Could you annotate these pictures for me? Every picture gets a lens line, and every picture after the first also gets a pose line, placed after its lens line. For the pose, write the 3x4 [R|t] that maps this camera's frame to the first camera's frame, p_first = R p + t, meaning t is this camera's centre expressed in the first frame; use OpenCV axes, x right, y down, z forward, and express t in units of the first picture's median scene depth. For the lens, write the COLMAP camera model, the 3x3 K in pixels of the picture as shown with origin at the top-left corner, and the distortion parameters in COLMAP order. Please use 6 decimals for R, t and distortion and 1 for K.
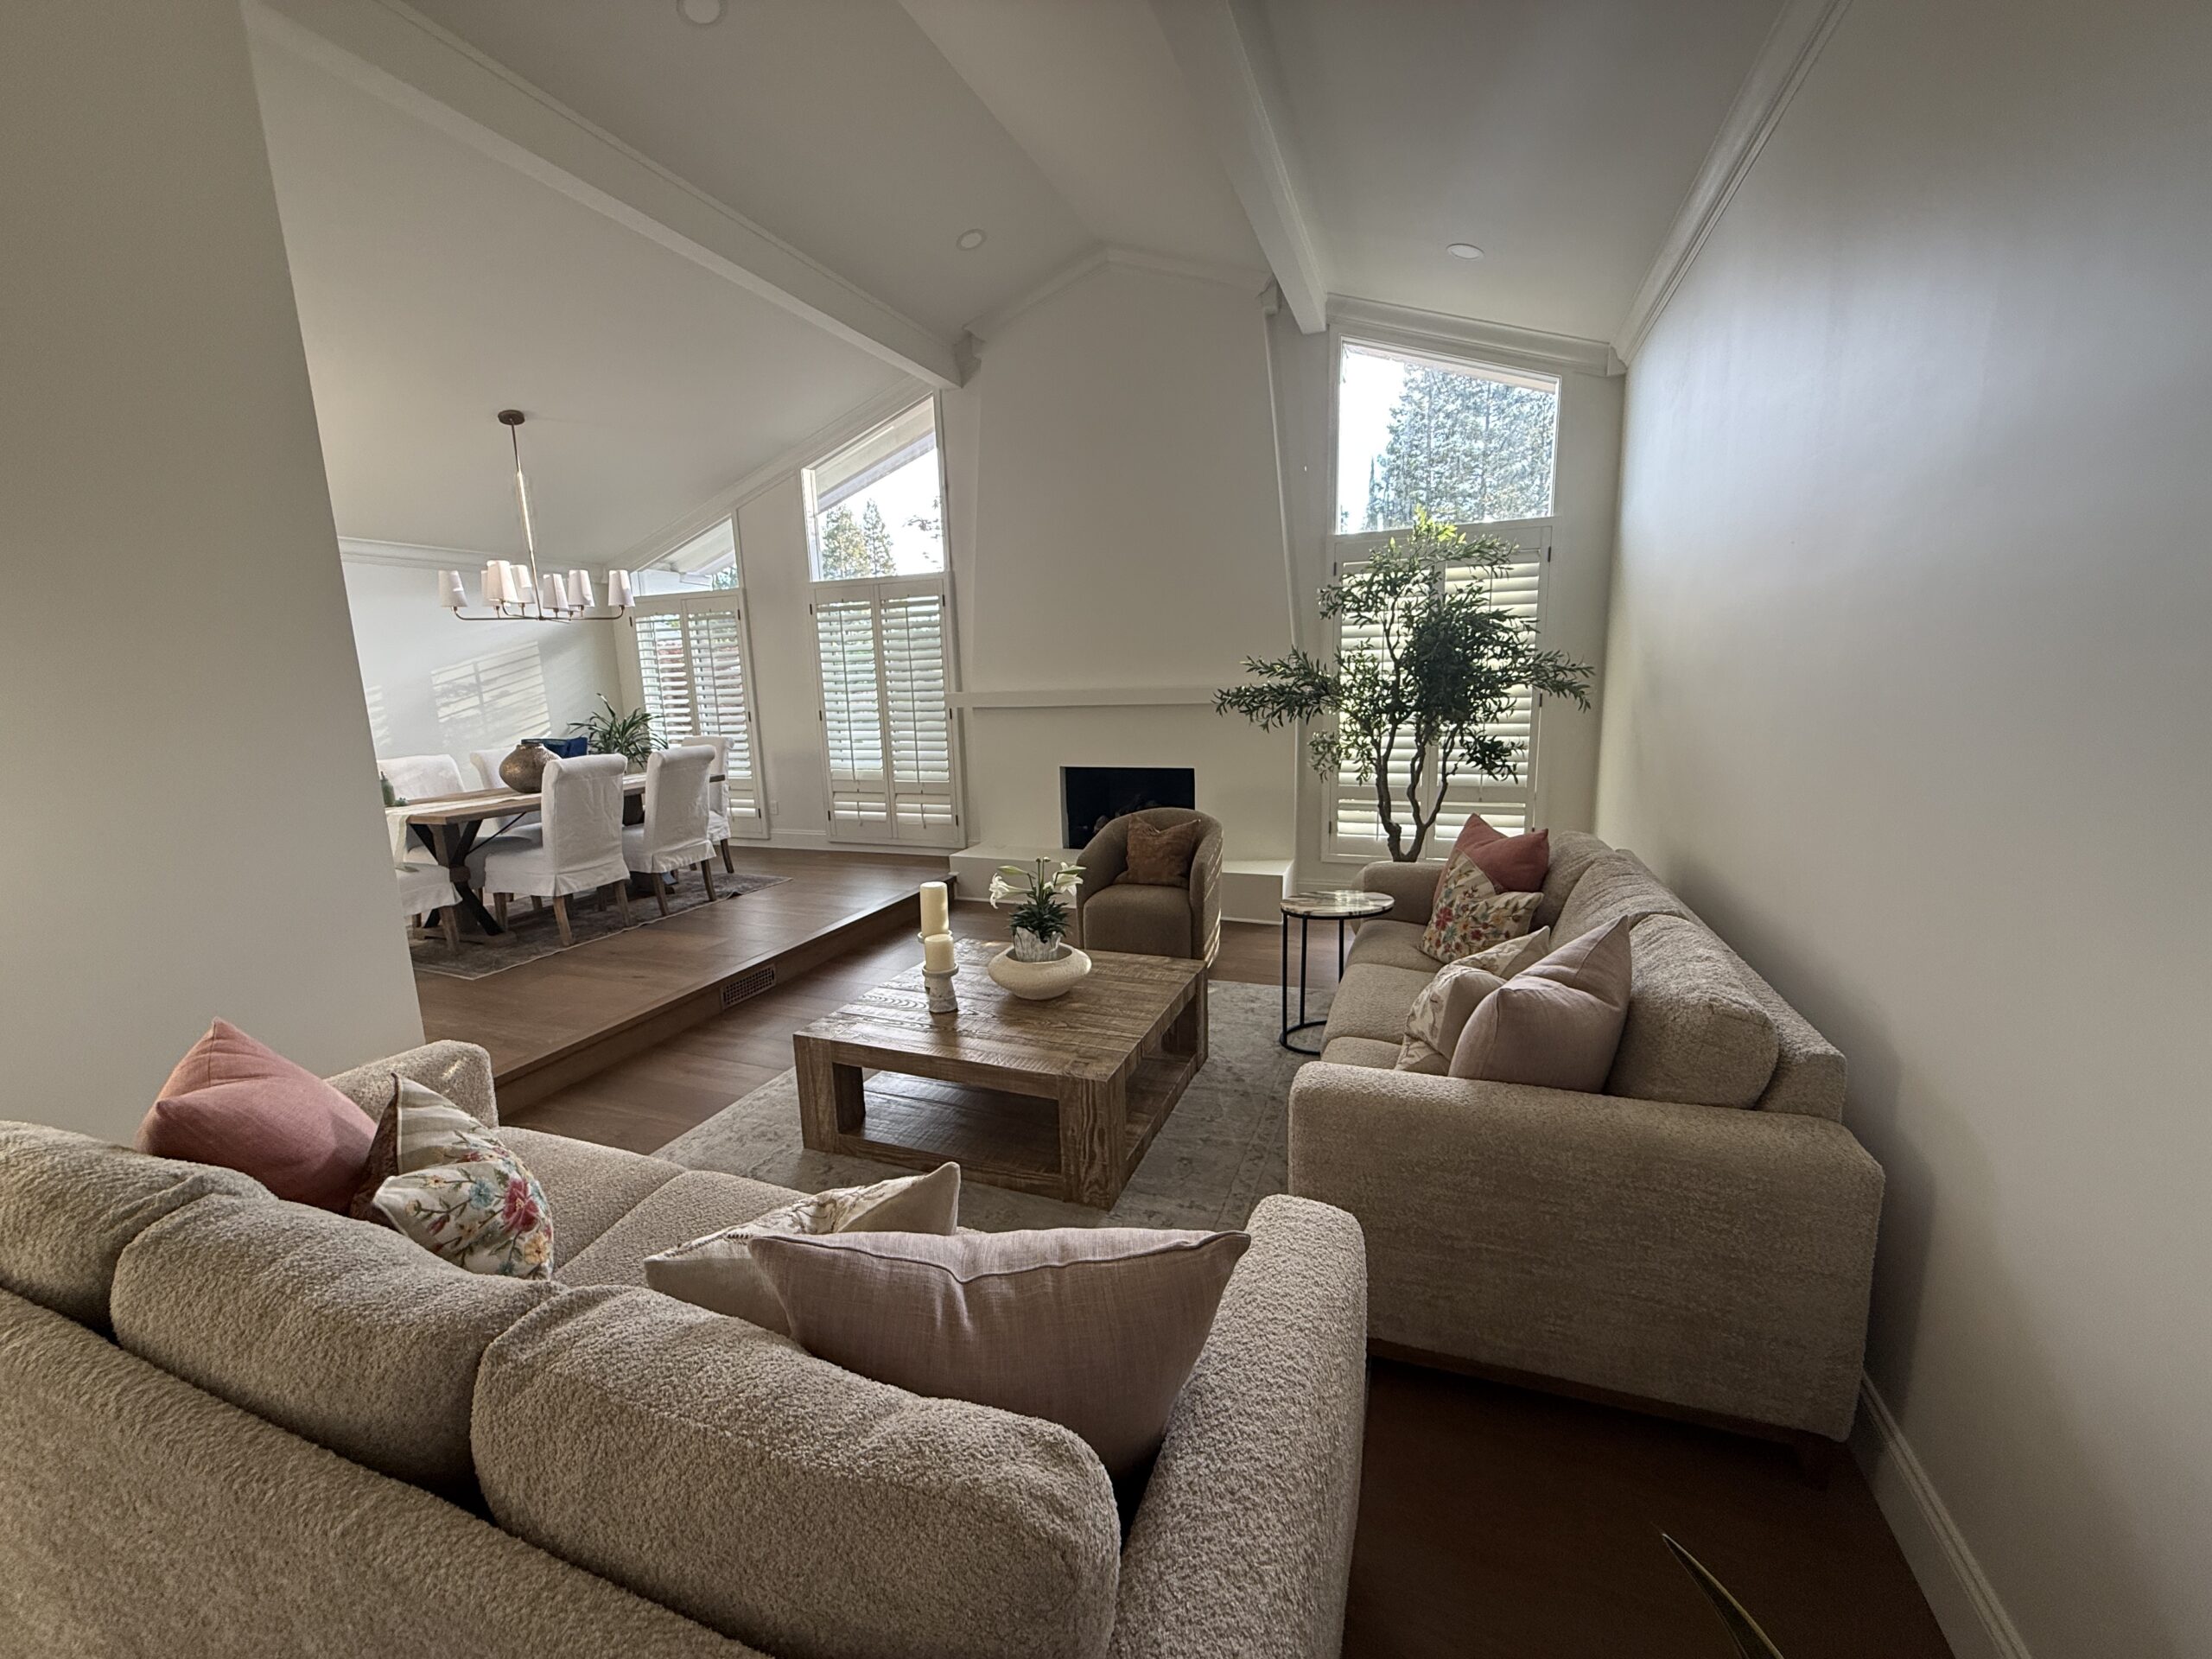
lens RADIAL K [[877.9, 0, 1106.0], [0, 877.9, 829.8], [0, 0, 1]] dist [-0.001429, 0.000106]
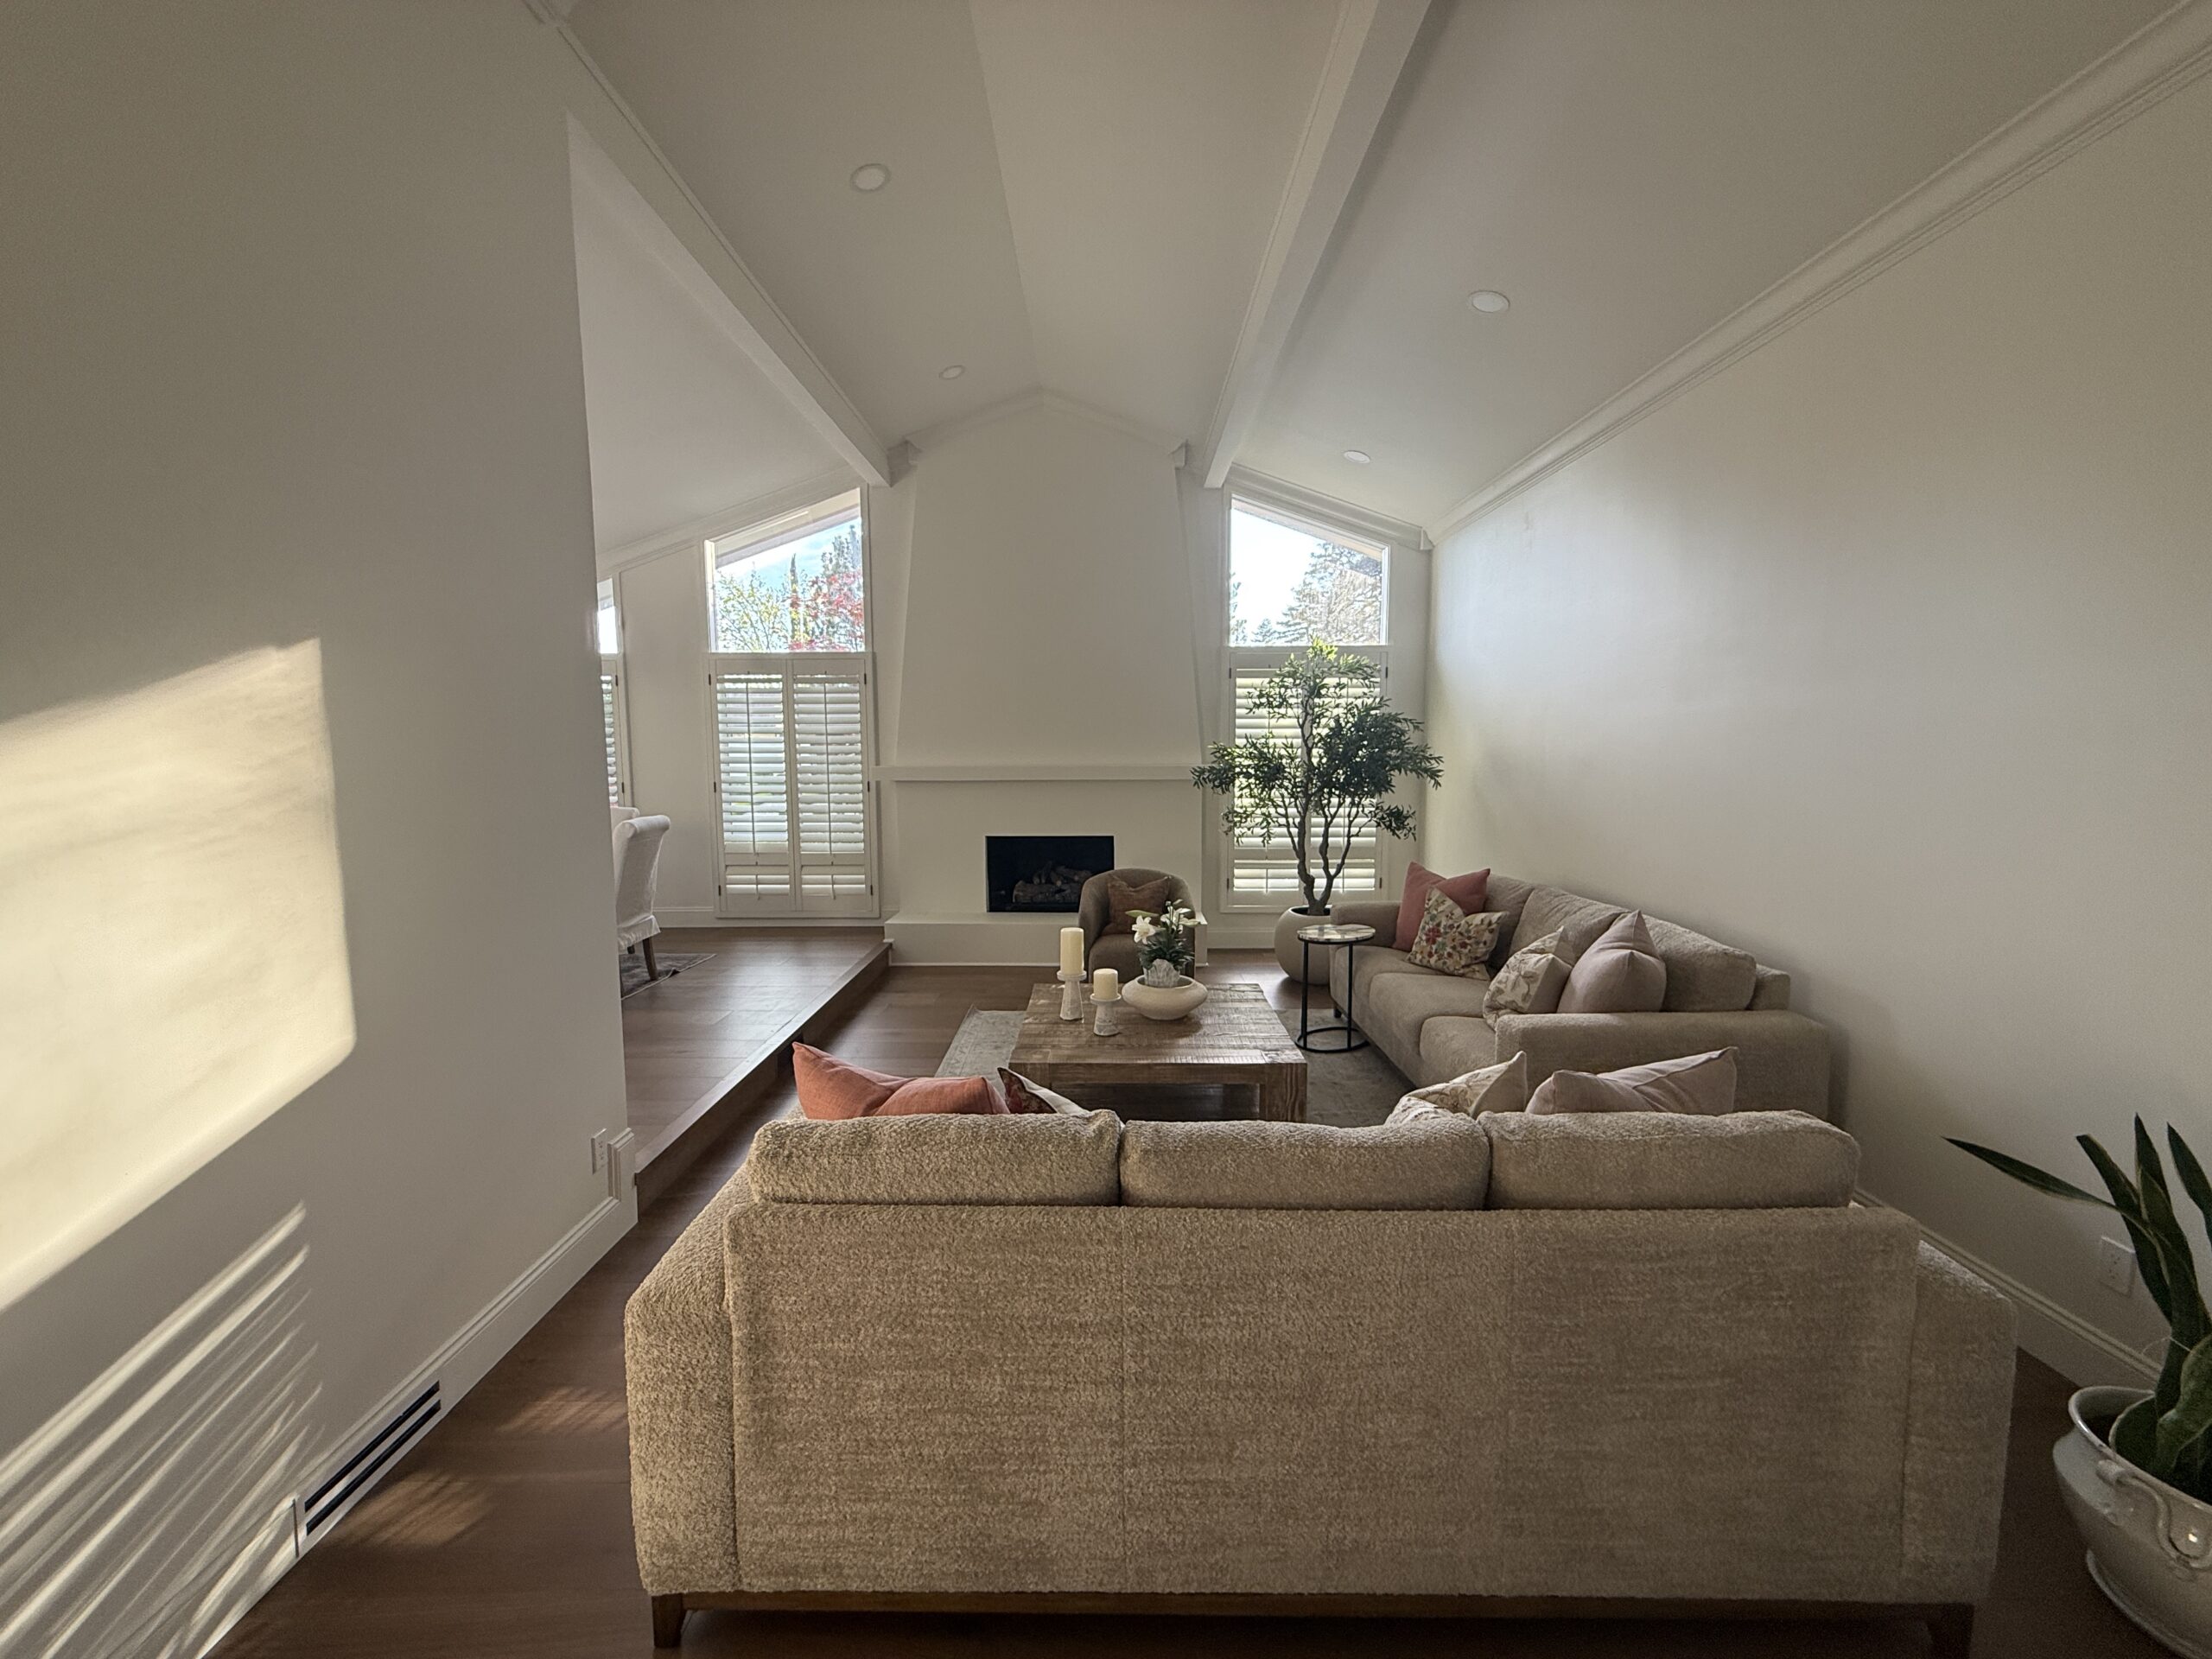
lens RADIAL K [[877.9, 0, 1102.8], [0, 877.9, 833.1], [0, 0, 1]] dist [-0.001429, 0.000106]
pose [[0.935199, -0.007527, 0.354042, -0.340575], [0.037625, 0.996227, -0.078206, 0.016012], [-0.352118, 0.086459, 0.931954, -0.066925]]
